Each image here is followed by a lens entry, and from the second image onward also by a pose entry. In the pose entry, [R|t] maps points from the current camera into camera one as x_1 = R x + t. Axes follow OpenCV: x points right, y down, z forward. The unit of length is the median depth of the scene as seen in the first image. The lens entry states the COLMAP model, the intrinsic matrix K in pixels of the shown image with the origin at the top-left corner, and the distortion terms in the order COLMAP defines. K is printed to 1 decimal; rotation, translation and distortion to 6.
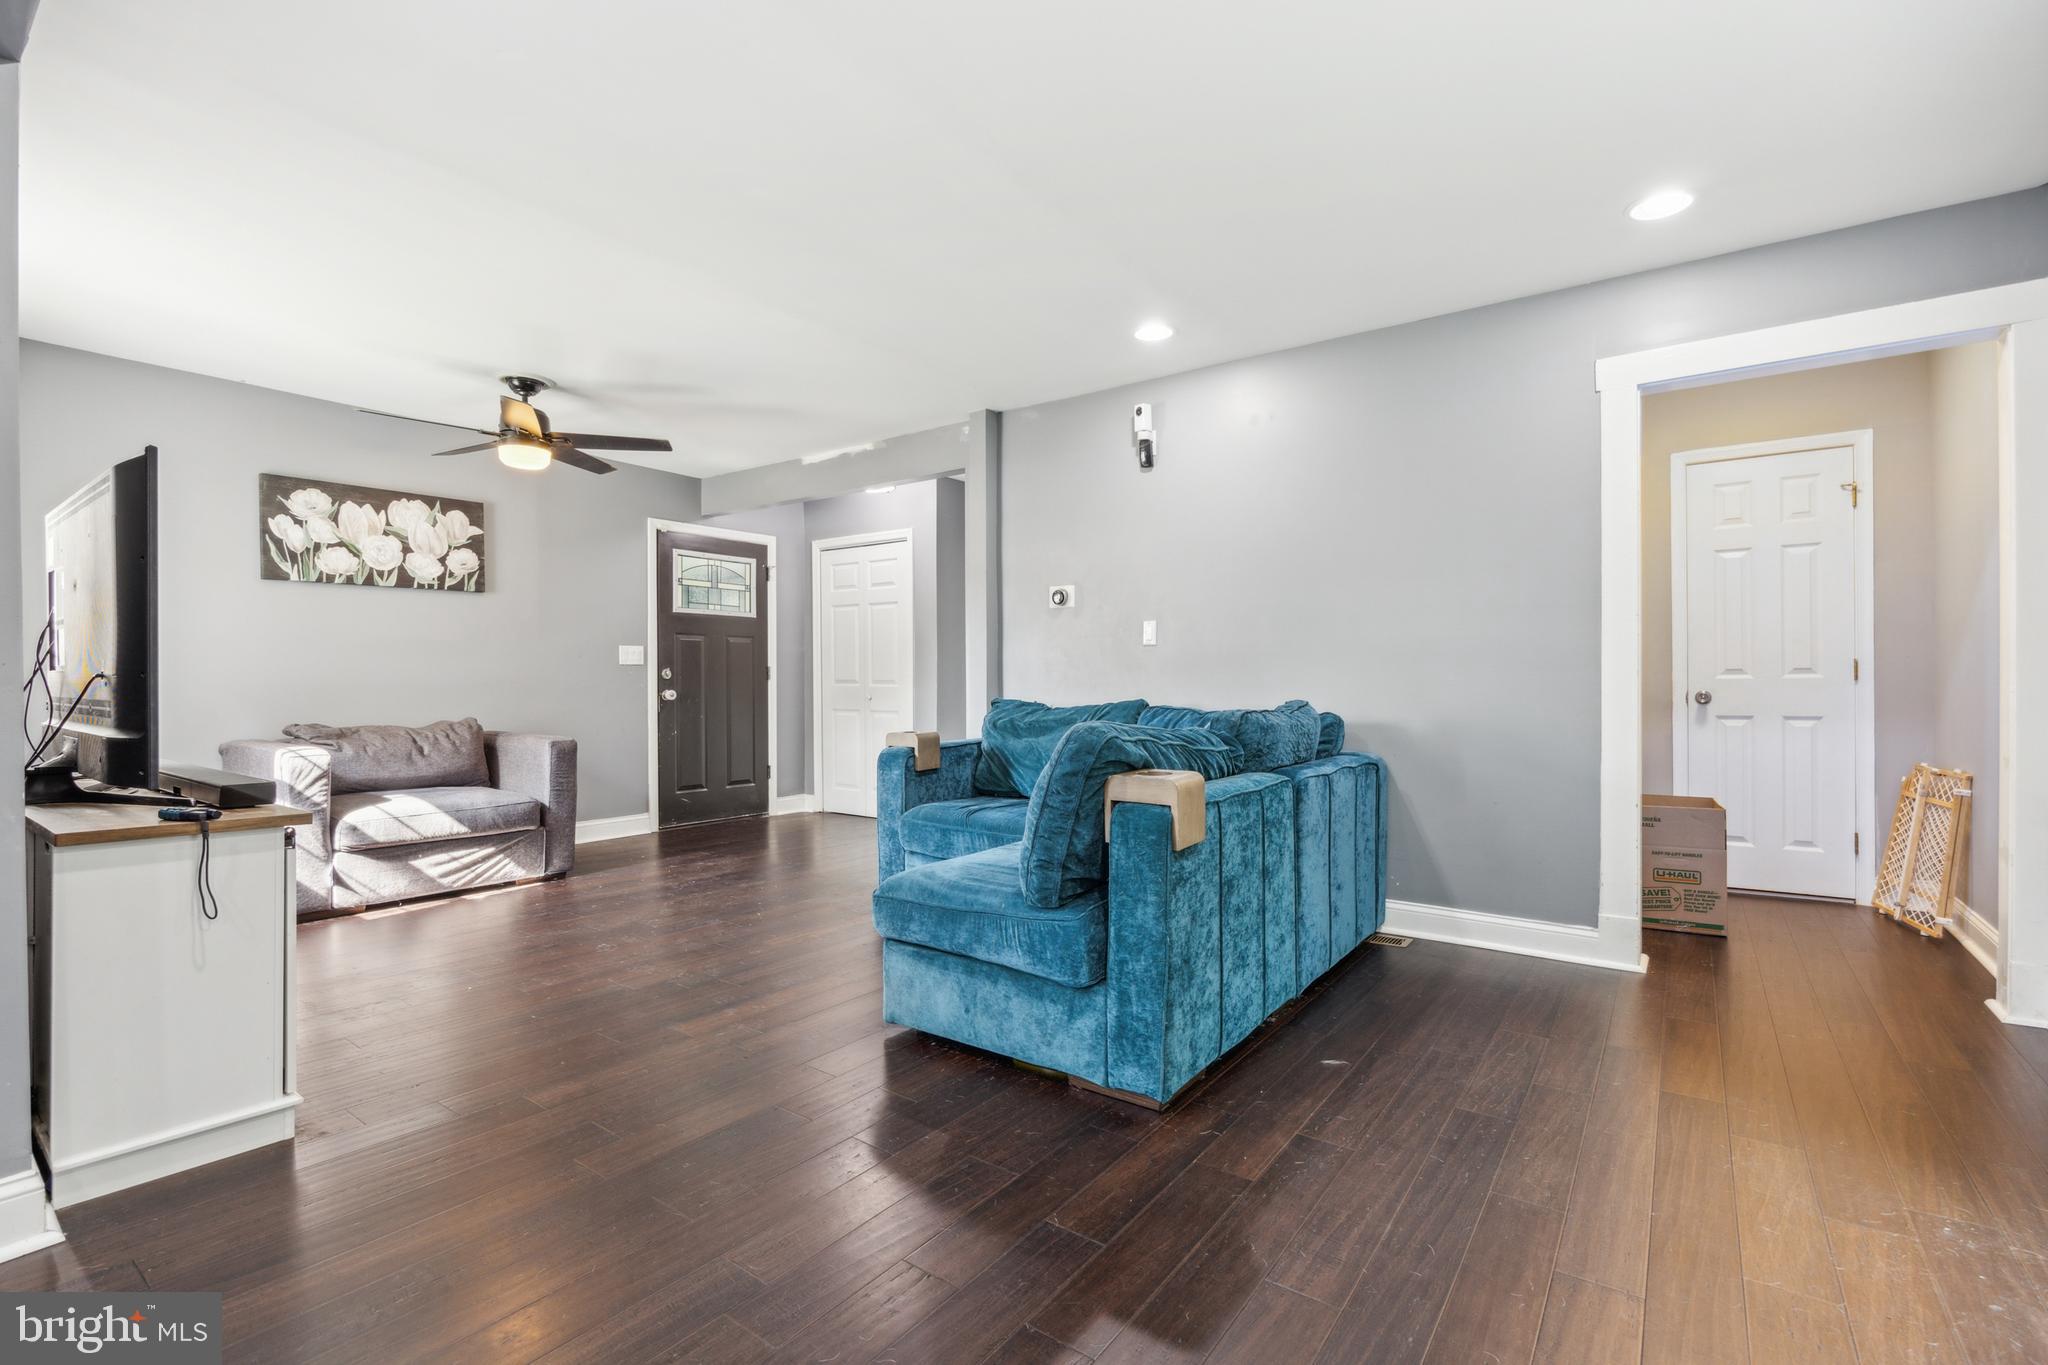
lens RADIAL K [[909.8, 0, 1019.8], [0, 909.8, 684.6], [0, 0, 1]] dist [-0.014902, -0.000095]
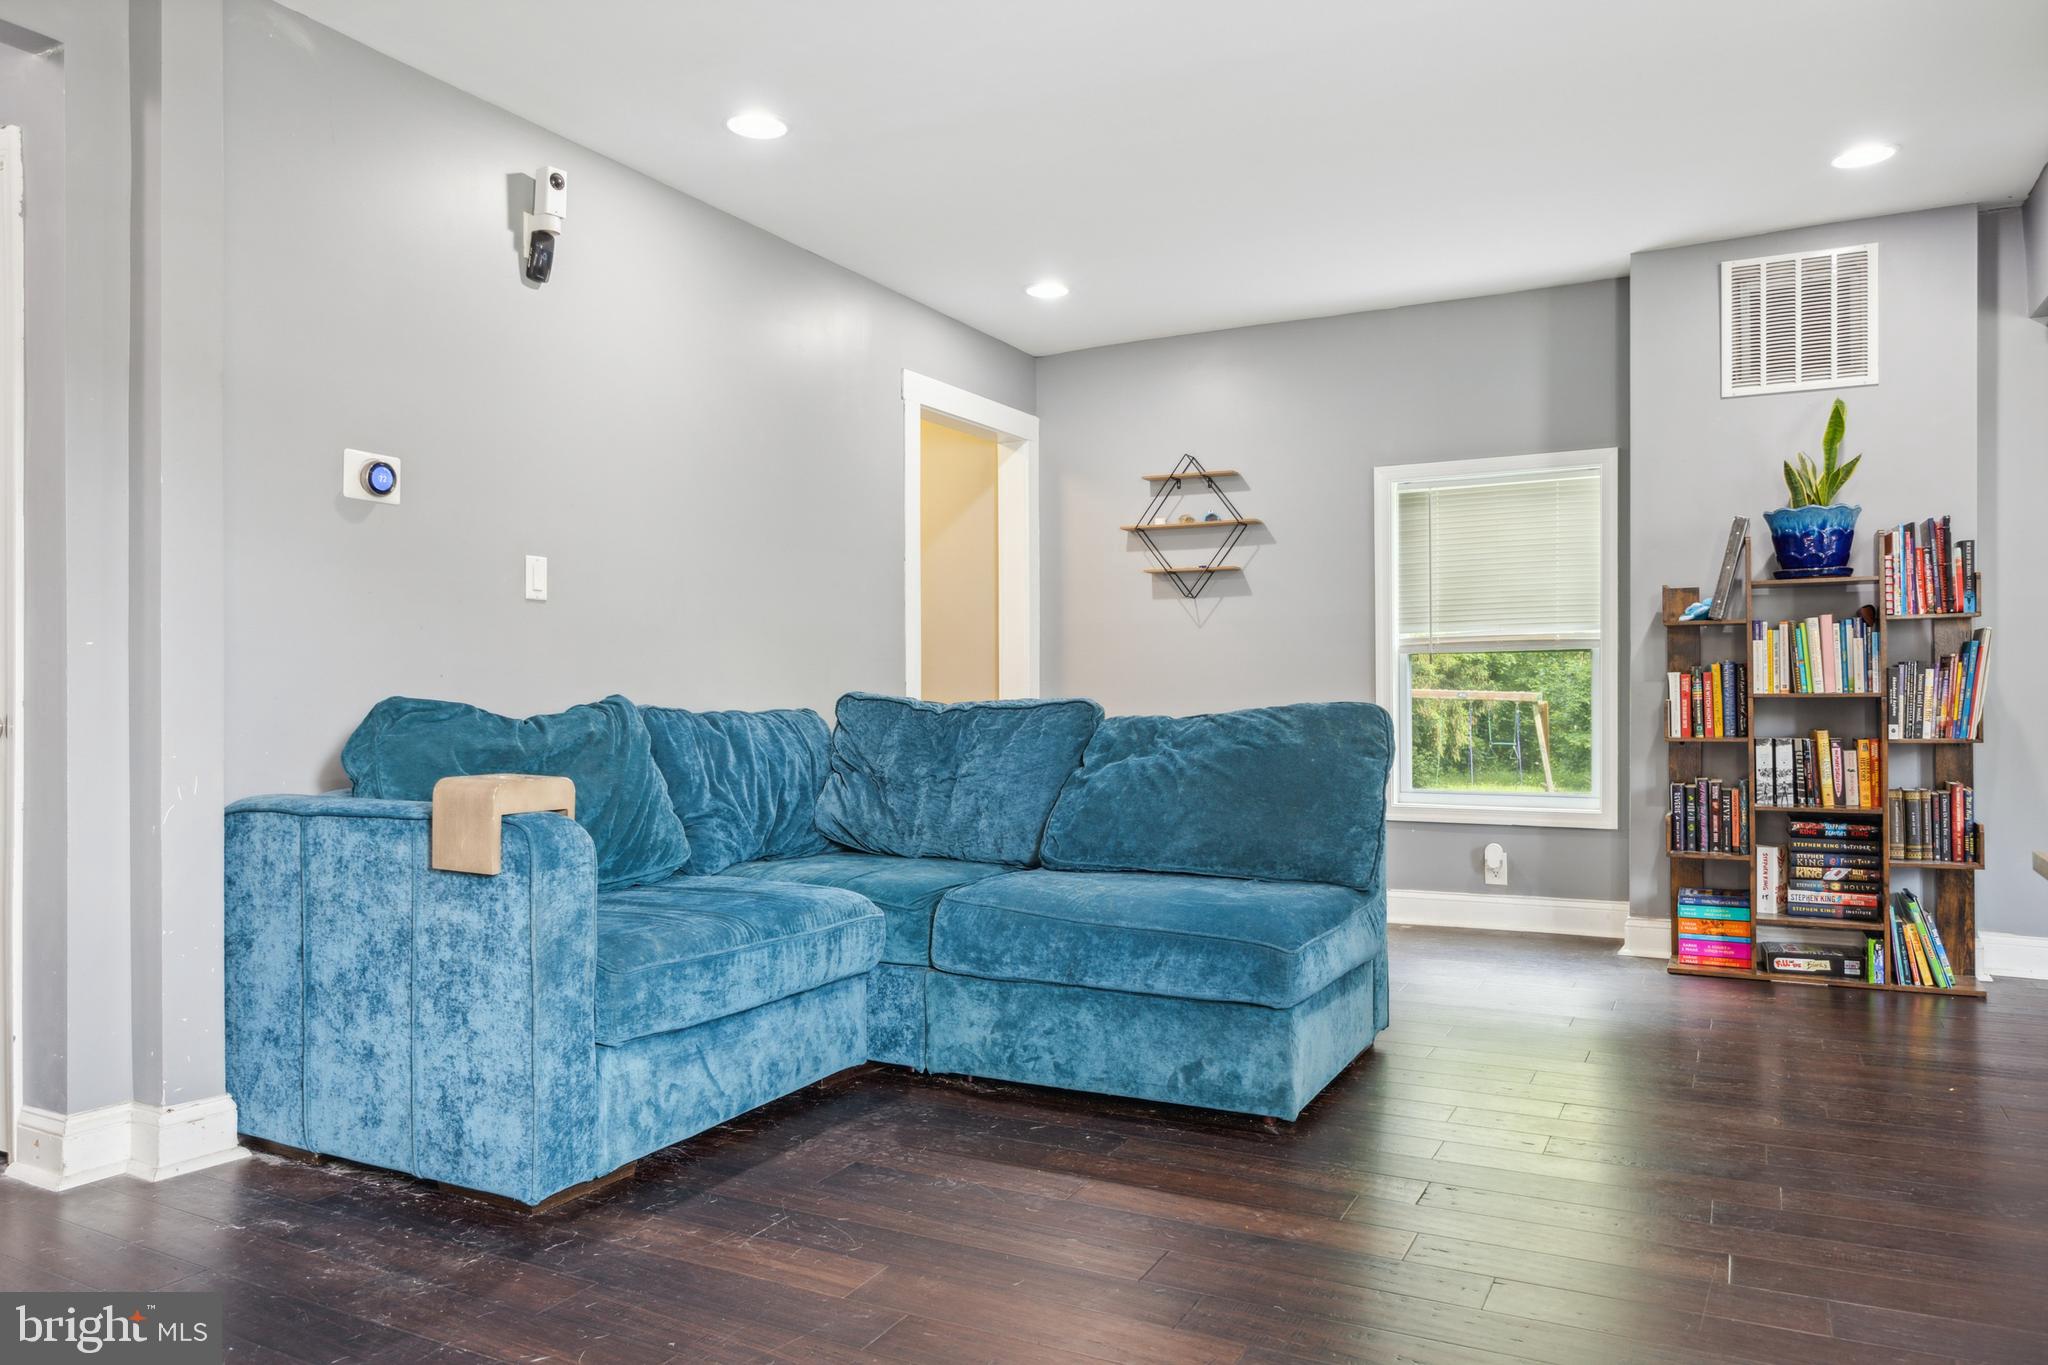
lens RADIAL K [[1413.6, 0, 1030.5], [0, 1413.6, 685.7], [0, 0, 1]] dist [0.000647, 0.001964]
pose [[-0.167213, 0.002343, 0.985918, -0.724821], [0.006370, 0.999979, -0.001296, 0.011610], [-0.985900, 0.006064, -0.167225, 0.806115]]
